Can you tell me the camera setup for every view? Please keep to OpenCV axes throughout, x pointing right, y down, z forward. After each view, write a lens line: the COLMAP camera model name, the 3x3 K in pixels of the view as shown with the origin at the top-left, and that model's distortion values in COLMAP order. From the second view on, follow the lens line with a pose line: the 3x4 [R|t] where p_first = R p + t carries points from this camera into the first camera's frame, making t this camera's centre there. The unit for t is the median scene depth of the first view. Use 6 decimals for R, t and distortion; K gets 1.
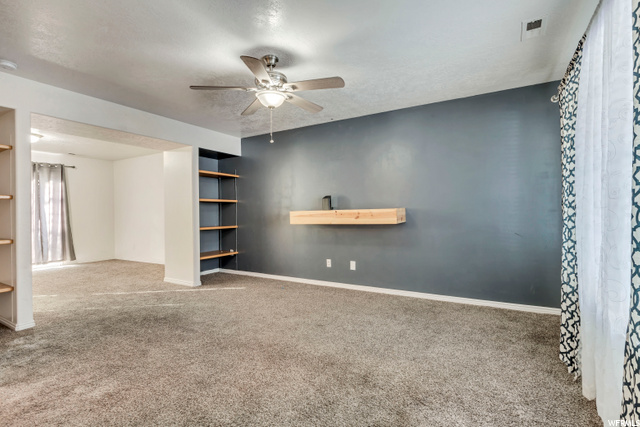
lens RADIAL K [[303.1, 0, 330.1], [0, 303.1, 217.6], [0, 0, 1]] dist [-0.027478, 0.000458]
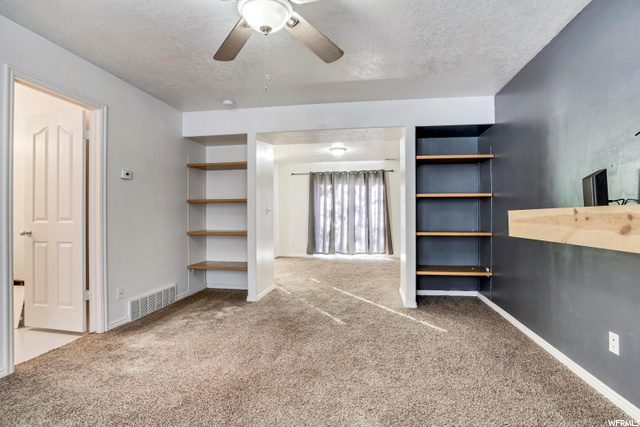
lens RADIAL K [[315.0, 0, 320.0], [0, 315.0, 213.5], [0, 0, 1]] dist [-0.037170, -0.000007]
pose [[0.334846, 0.006368, -0.942252, 0.199980], [-0.016339, 0.999866, 0.000951, -0.008738], [0.942131, 0.015077, 0.334905, 0.441713]]
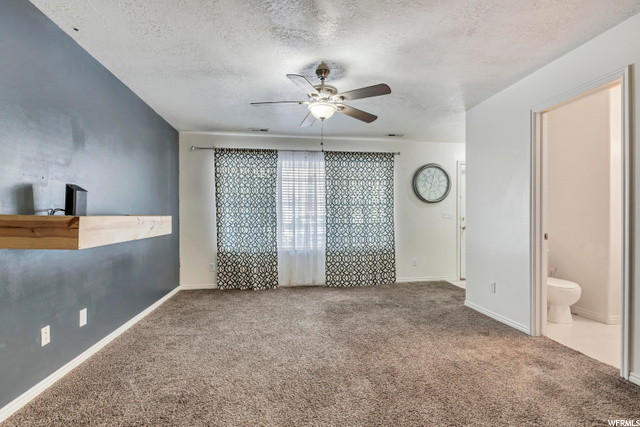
lens RADIAL K [[303.1, 0, 330.1], [0, 303.1, 217.6], [0, 0, 1]] dist [-0.027478, 0.000458]
pose [[-0.618179, 0.006857, 0.786008, -0.508613], [0.020287, 0.999768, 0.007234, -0.012924], [-0.785776, 0.020417, -0.618174, 0.804249]]
